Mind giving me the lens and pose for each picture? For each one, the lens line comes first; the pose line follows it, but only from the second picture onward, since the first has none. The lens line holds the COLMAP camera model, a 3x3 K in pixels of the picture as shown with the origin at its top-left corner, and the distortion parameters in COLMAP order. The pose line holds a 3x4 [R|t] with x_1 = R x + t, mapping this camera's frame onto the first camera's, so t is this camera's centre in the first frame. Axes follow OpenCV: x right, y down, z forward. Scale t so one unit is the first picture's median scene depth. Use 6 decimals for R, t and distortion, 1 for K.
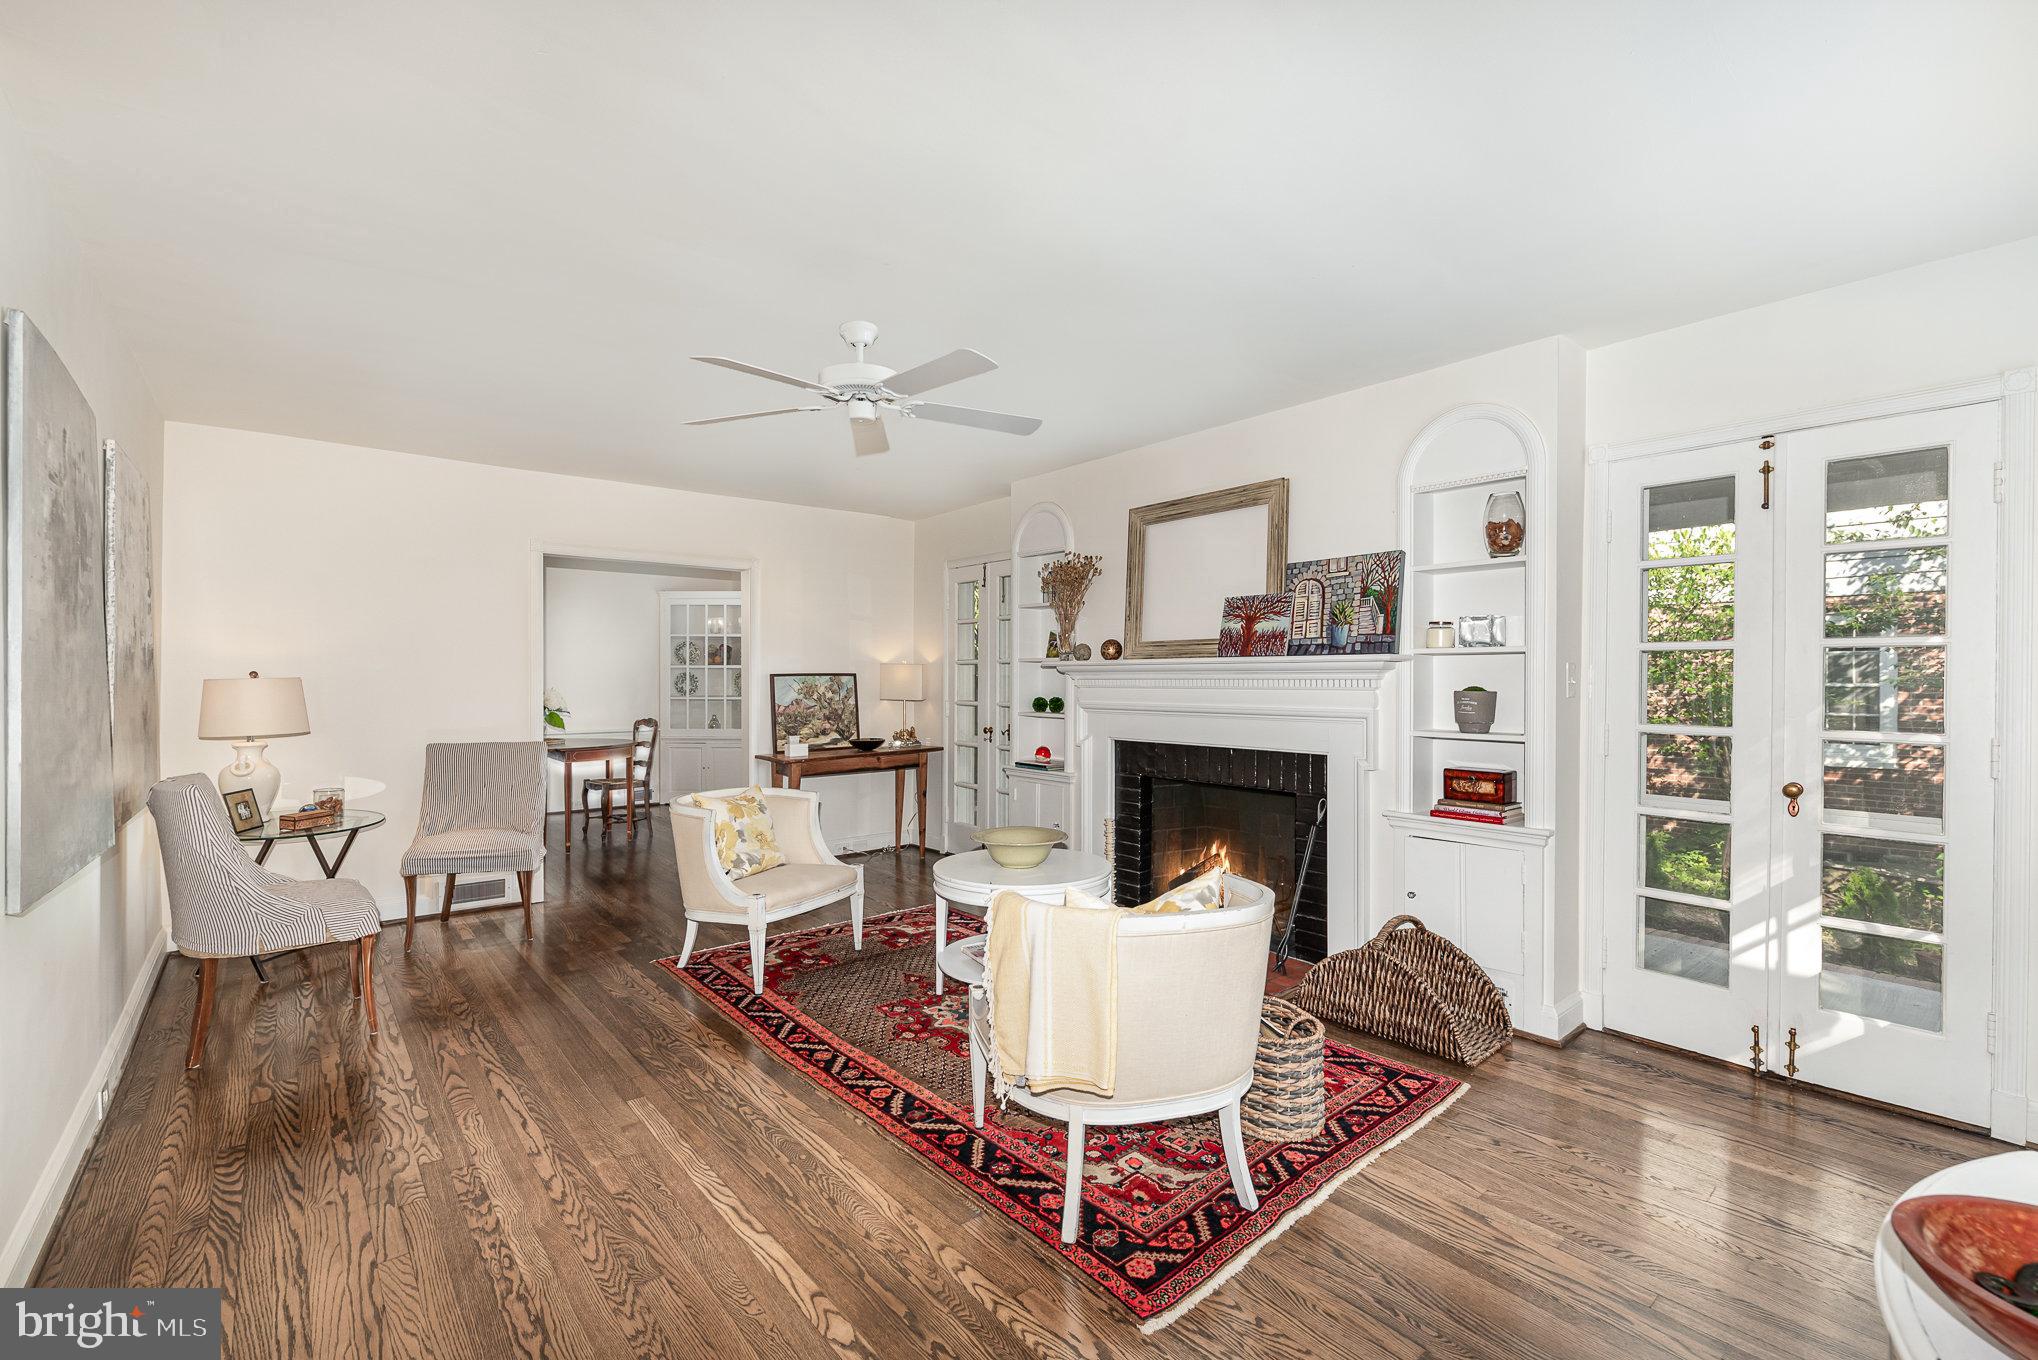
lens RADIAL K [[888.0, 0, 1015.4], [0, 888.0, 678.0], [0, 0, 1]] dist [-0.001266, -0.000143]
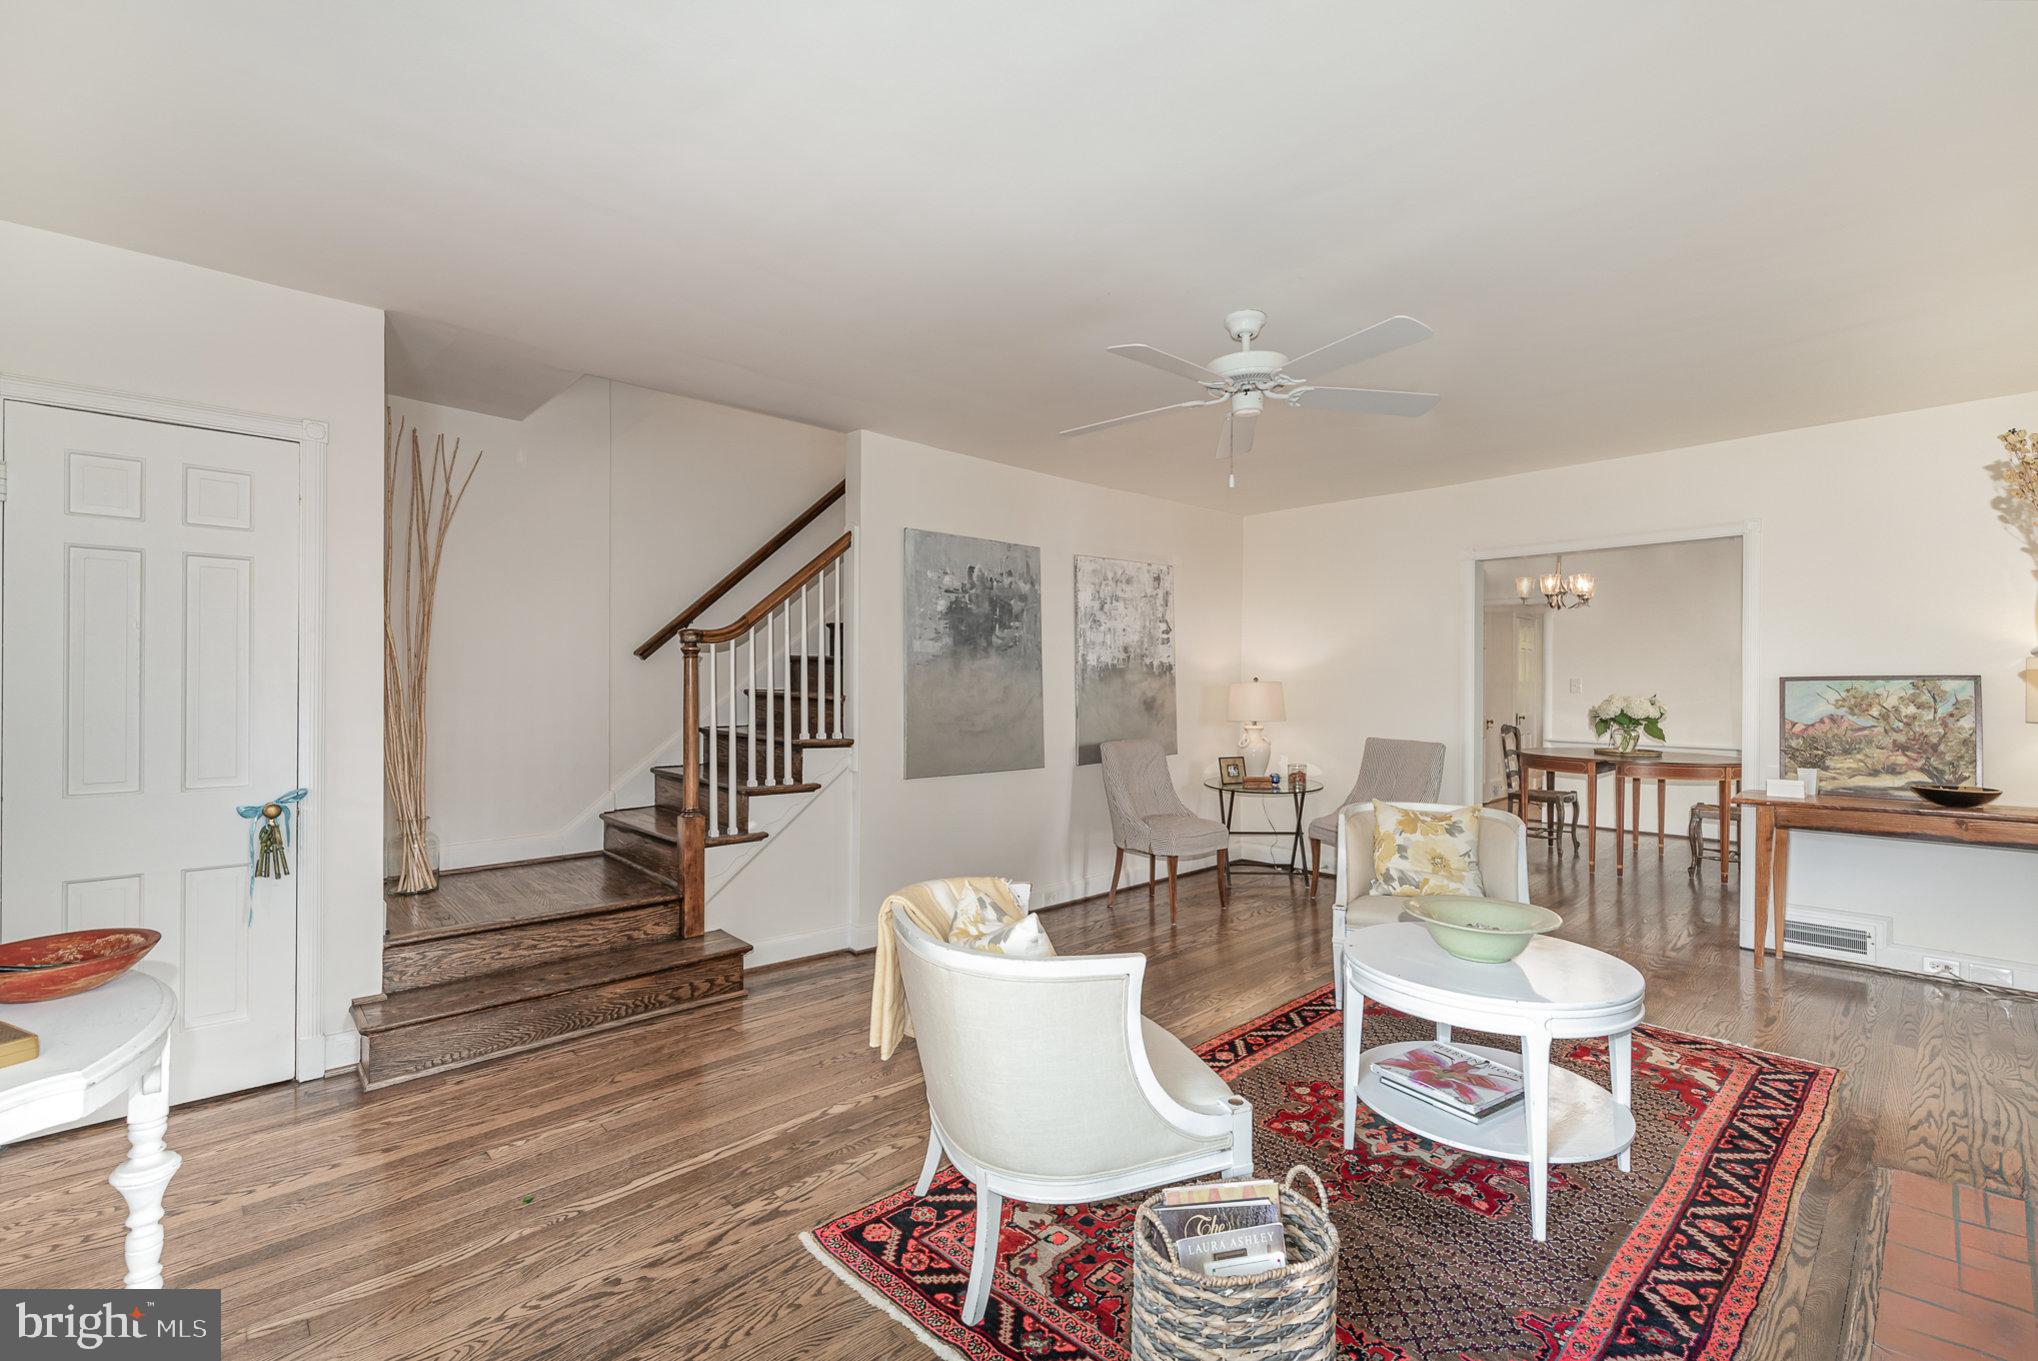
lens RADIAL K [[888.0, 0, 1015.2], [0, 888.0, 681.3], [0, 0, 1]] dist [-0.001266, -0.000143]
pose [[0.046837, -0.001506, -0.998901, 0.714507], [-0.002377, 0.999996, -0.001619, 0.002112], [0.998900, 0.002450, 0.046834, 0.655006]]
